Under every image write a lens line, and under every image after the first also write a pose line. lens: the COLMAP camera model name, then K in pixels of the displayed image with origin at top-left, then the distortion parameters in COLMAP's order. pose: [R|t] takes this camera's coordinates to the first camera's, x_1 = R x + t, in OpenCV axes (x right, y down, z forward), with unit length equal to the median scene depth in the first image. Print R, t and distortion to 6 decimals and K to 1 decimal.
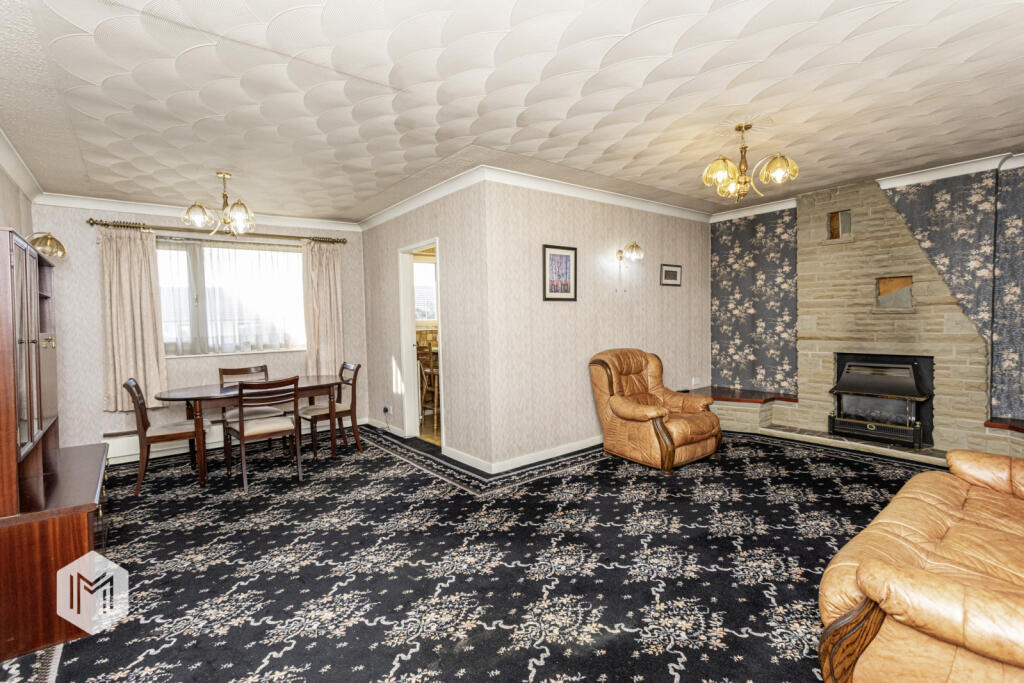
lens RADIAL K [[480.1, 0, 510.6], [0, 480.1, 340.1], [0, 0, 1]] dist [-0.001478, 0.000765]
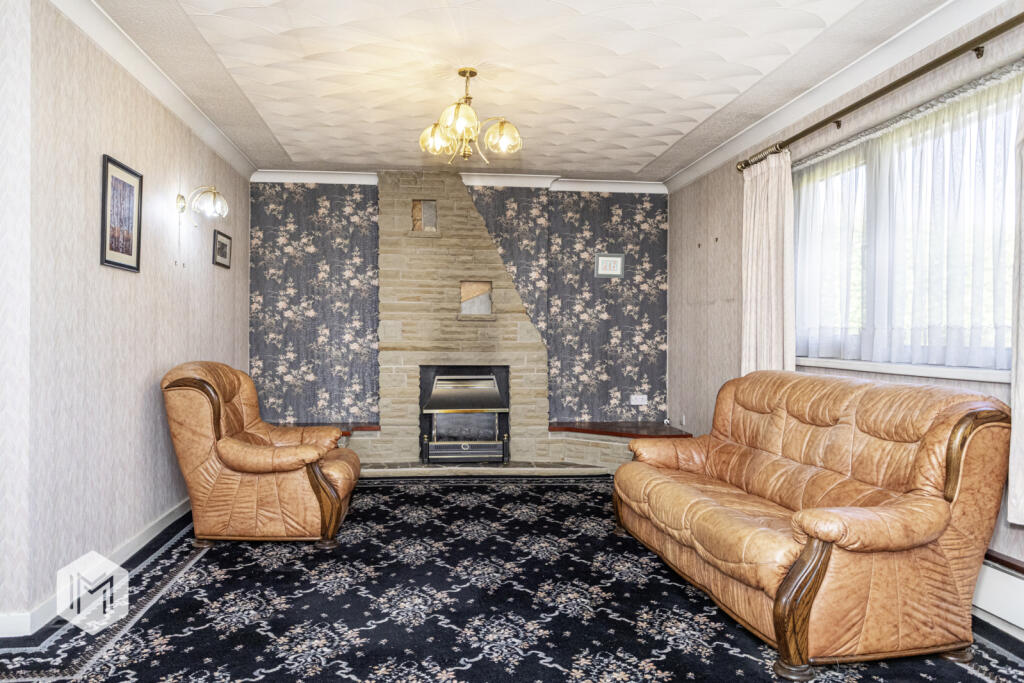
lens RADIAL K [[714.7, 0, 509.9], [0, 714.7, 338.7], [0, 0, 1]] dist [-0.004252, 0.004622]
pose [[0.518116, 0.022708, 0.855009, -0.351715], [0.021552, 0.998983, -0.039592, 0.036046], [-0.855039, 0.038940, 0.517100, 0.242227]]
